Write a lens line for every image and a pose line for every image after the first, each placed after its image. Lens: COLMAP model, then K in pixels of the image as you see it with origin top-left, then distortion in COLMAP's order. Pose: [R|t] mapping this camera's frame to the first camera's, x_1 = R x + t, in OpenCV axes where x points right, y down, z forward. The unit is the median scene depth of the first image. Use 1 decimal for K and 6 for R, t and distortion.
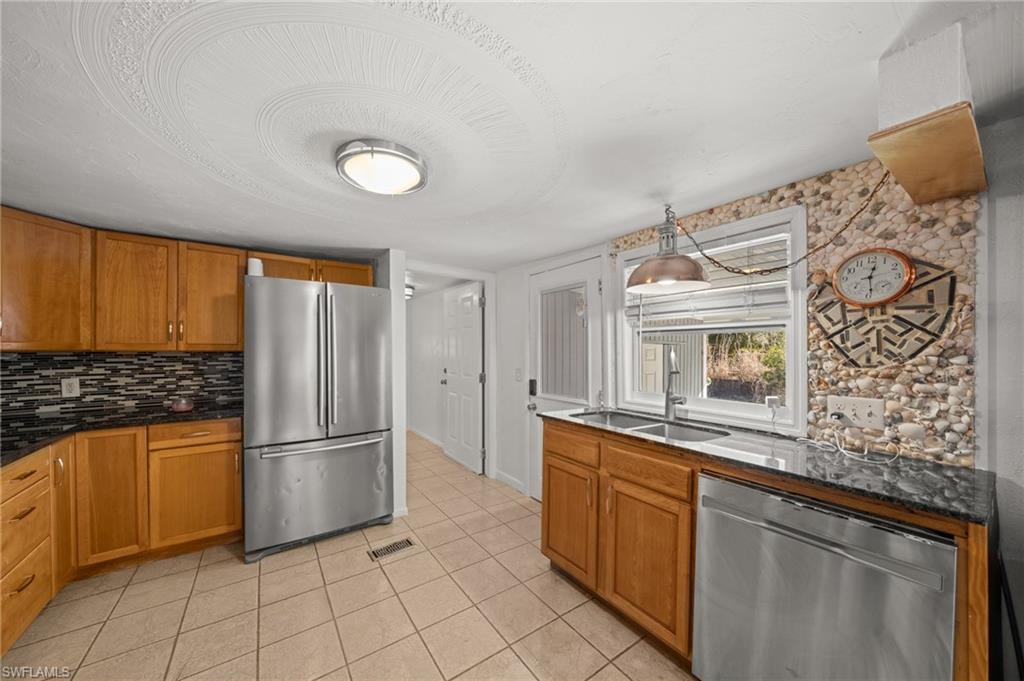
lens RADIAL K [[355.5, 0, 508.0], [0, 355.5, 350.7], [0, 0, 1]] dist [0.000416, 0.000155]
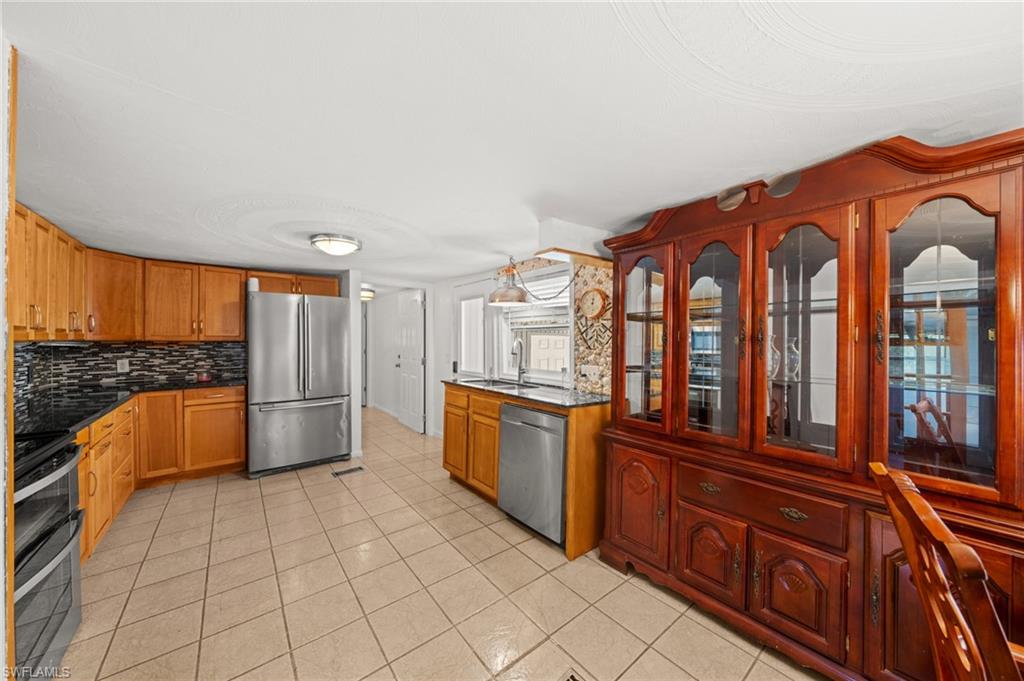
lens RADIAL K [[355.5, 0, 510.1], [0, 355.5, 340.7], [0, 0, 1]] dist [0.000416, 0.000155]
pose [[0.998259, 0.001091, 0.058970, 0.290526], [-0.001040, 0.999999, -0.000890, 0.000303], [-0.058971, 0.000827, 0.998259, -0.594470]]
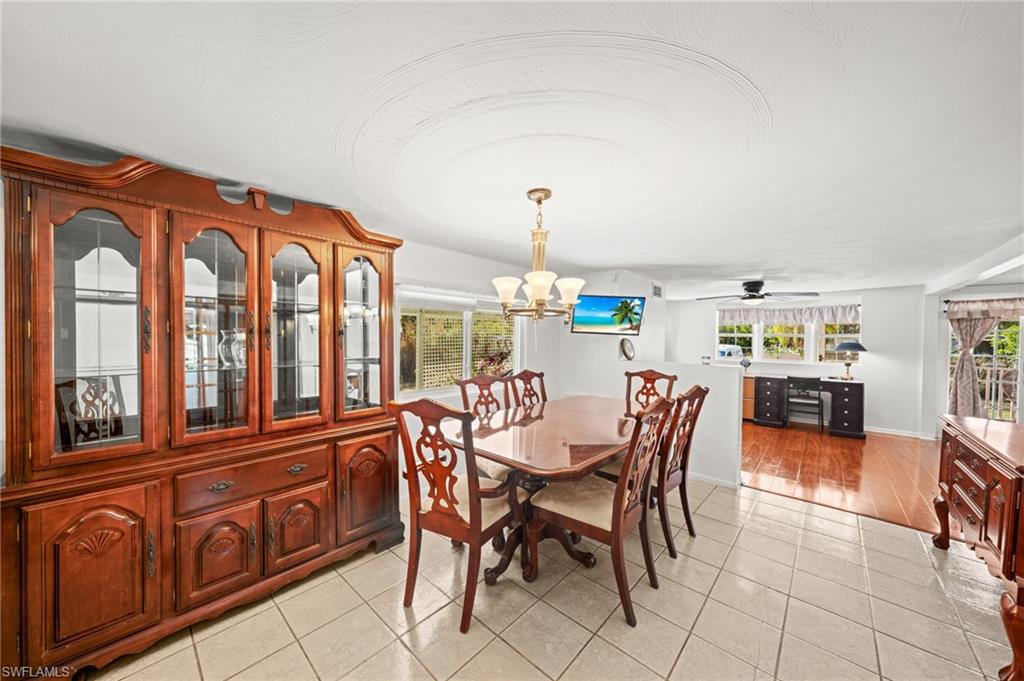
lens RADIAL K [[355.5, 0, 504.0], [0, 355.5, 343.4], [0, 0, 1]] dist [0.000416, 0.000155]
pose [[-0.215417, -0.014844, 0.976409, -0.066728], [-0.008665, 0.999874, 0.013289, 0.005879], [-0.976484, -0.005598, -0.215519, -0.274692]]
